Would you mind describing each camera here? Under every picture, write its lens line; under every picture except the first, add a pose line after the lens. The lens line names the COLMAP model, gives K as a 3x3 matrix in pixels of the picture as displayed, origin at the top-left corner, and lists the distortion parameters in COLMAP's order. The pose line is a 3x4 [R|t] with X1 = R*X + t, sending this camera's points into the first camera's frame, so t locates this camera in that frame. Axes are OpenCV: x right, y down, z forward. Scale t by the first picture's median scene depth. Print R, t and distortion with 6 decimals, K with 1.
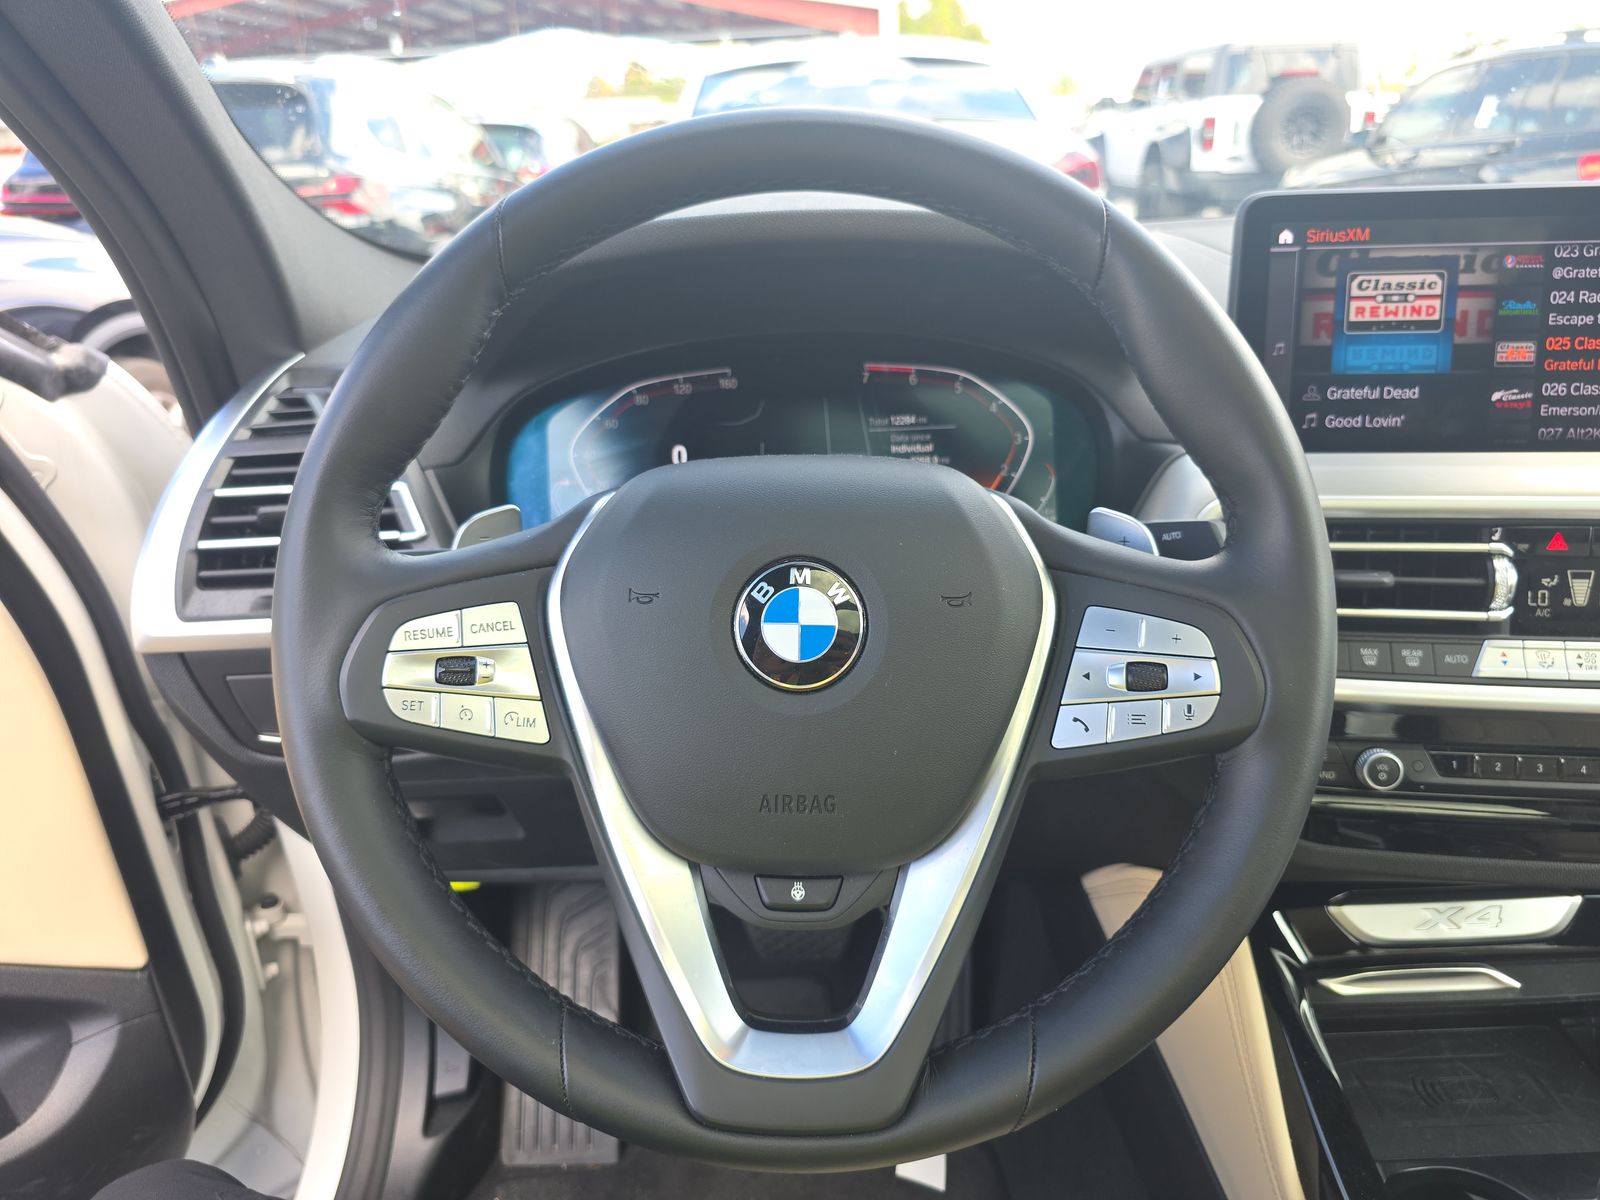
lens RADIAL K [[1178.2, 0, 800.5], [0, 1178.2, 606.9], [0, 0, 1]] dist [0.035465, -0.042445]
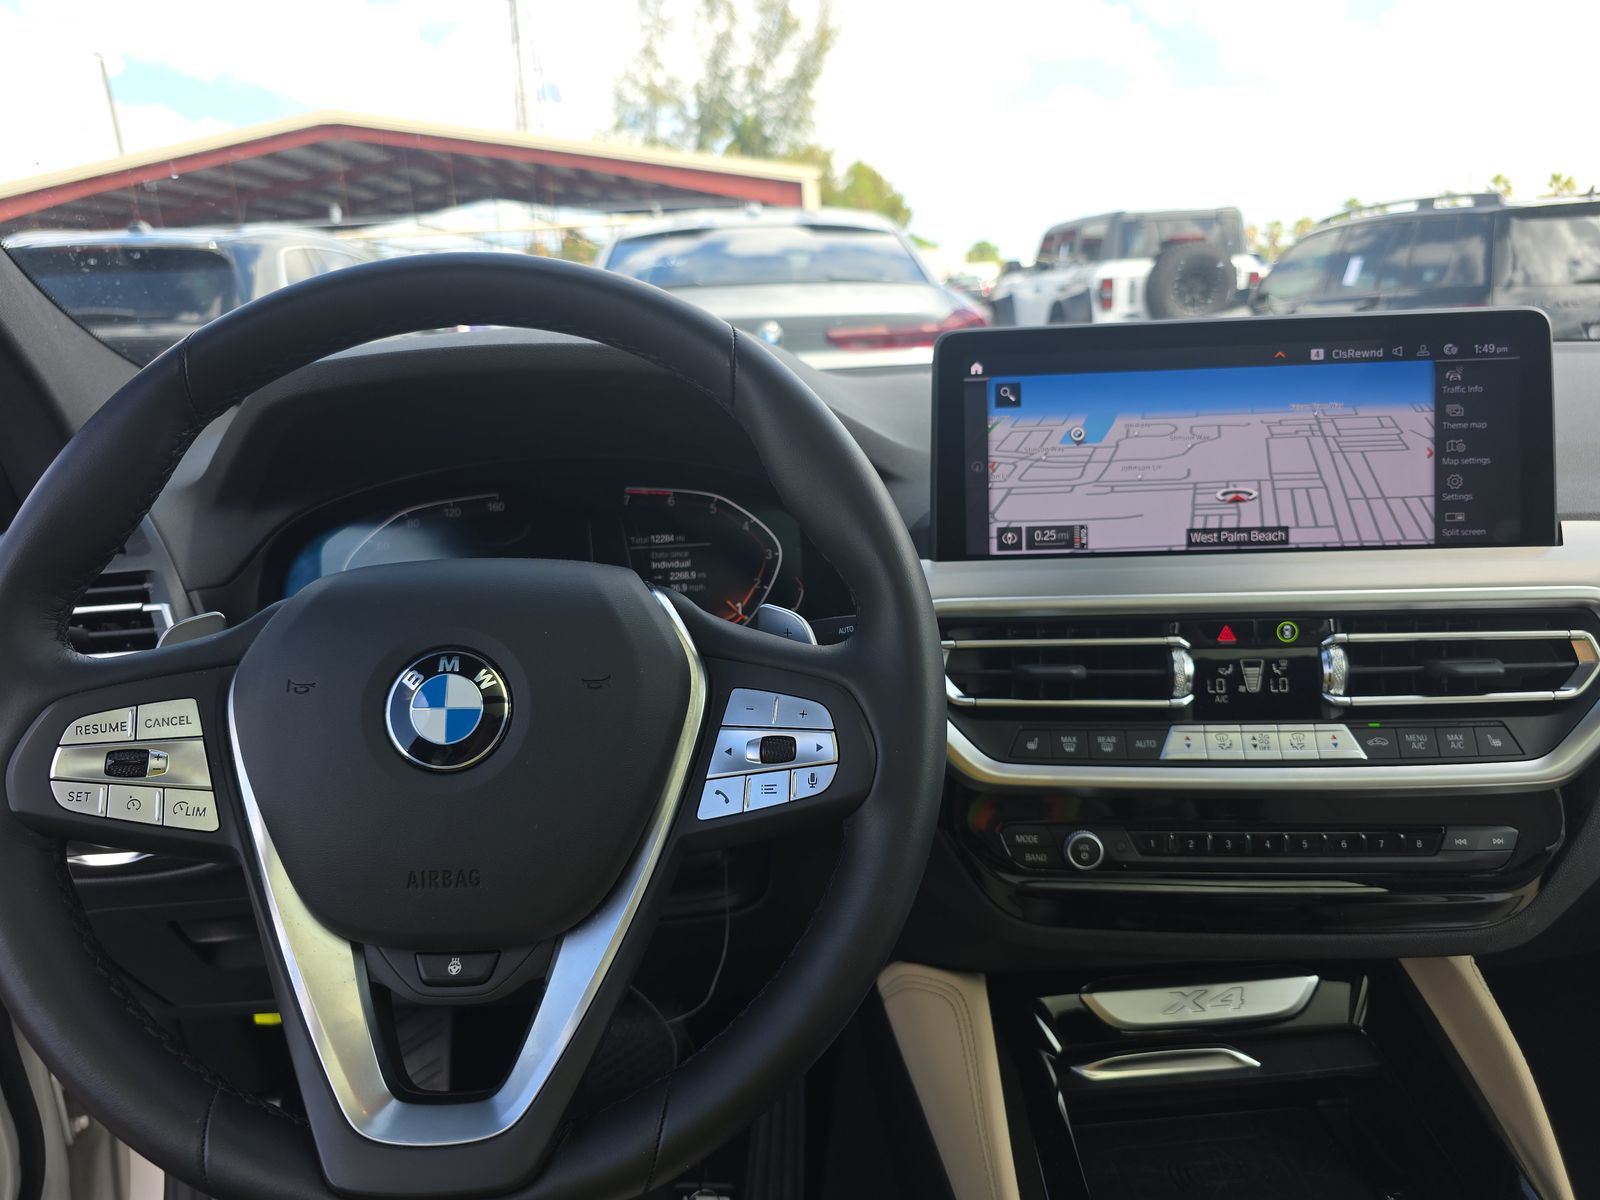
lens RADIAL K [[1178.2, 0, 800.5], [0, 1178.2, 606.9], [0, 0, 1]] dist [0.035465, -0.042445]
pose [[0.998317, -0.019373, 0.054663, 0.182095], [0.025892, 0.992291, -0.121191, 0.042835], [-0.051894, 0.122403, 0.991123, -0.070423]]
